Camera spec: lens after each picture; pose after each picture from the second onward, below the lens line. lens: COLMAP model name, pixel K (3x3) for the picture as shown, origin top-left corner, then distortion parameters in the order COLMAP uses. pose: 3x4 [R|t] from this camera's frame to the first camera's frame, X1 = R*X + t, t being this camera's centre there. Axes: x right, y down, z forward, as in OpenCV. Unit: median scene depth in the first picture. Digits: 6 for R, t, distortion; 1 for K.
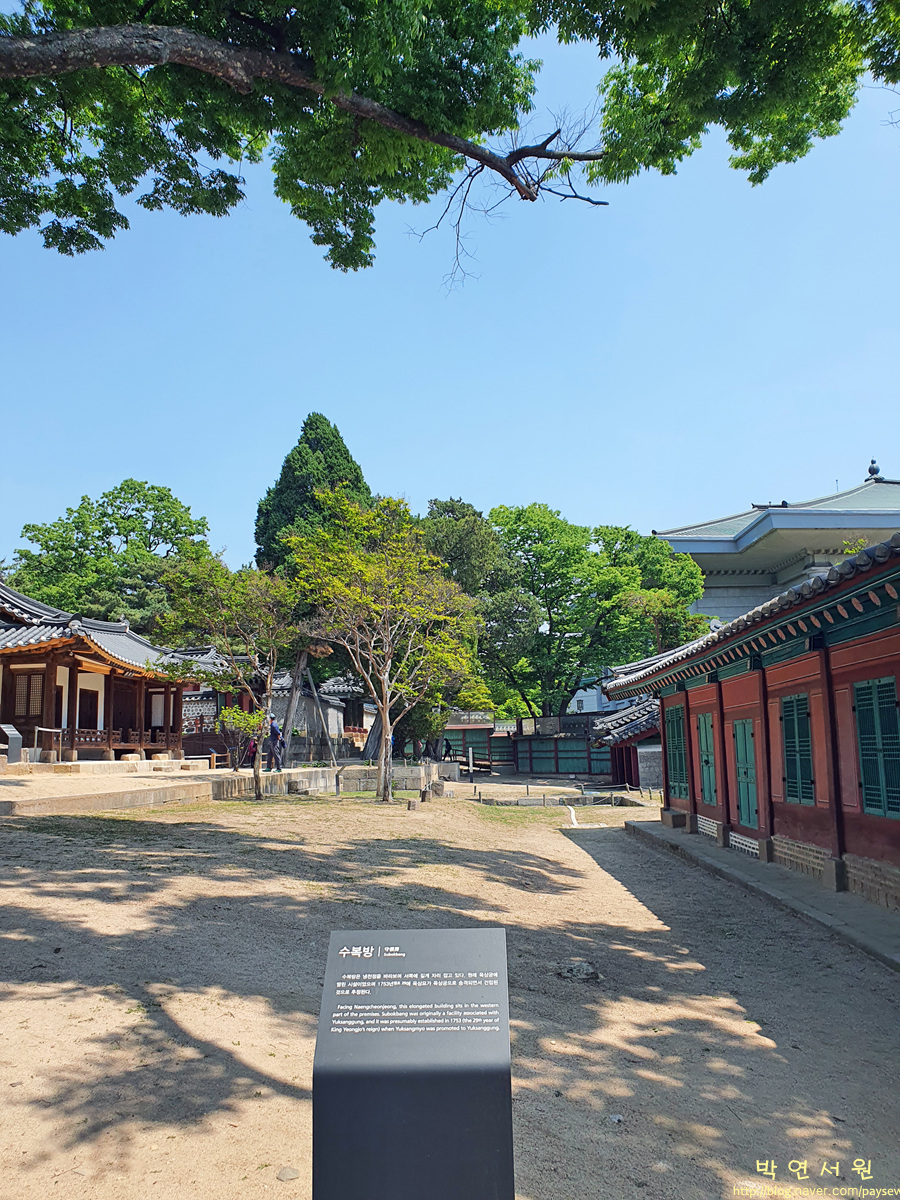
lens RADIAL K [[934.7, 0, 450.0], [0, 934.7, 600.0], [0, 0, 1]] dist [-0.000477, -0.003195]
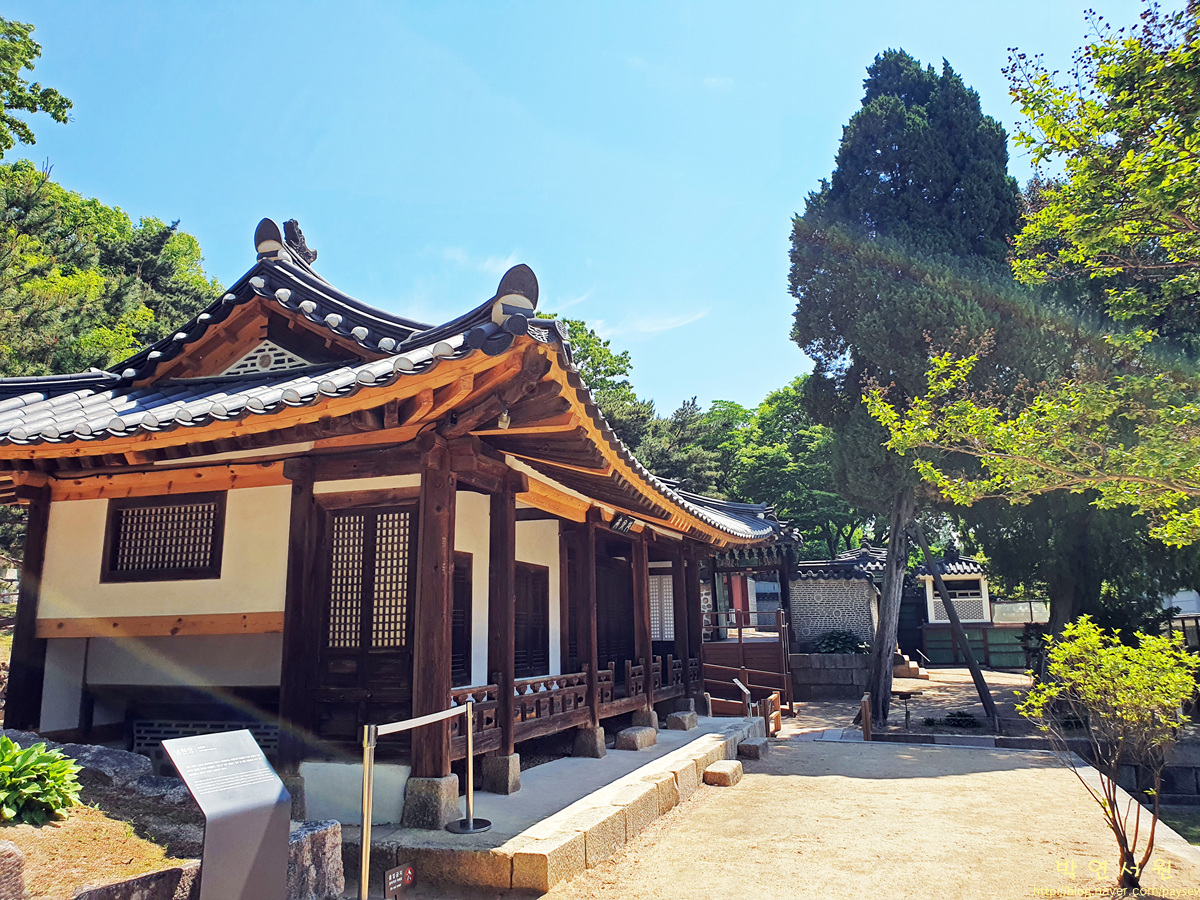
lens RADIAL K [[903.9, 0, 600.0], [0, 903.9, 450.0], [0, 0, 1]] dist [0.105010, 0.005614]
pose [[0.969961, -0.038640, -0.240173, -0.045091], [0.030593, 0.998842, -0.037145, 0.010760], [0.241330, 0.028681, 0.970019, 0.107631]]
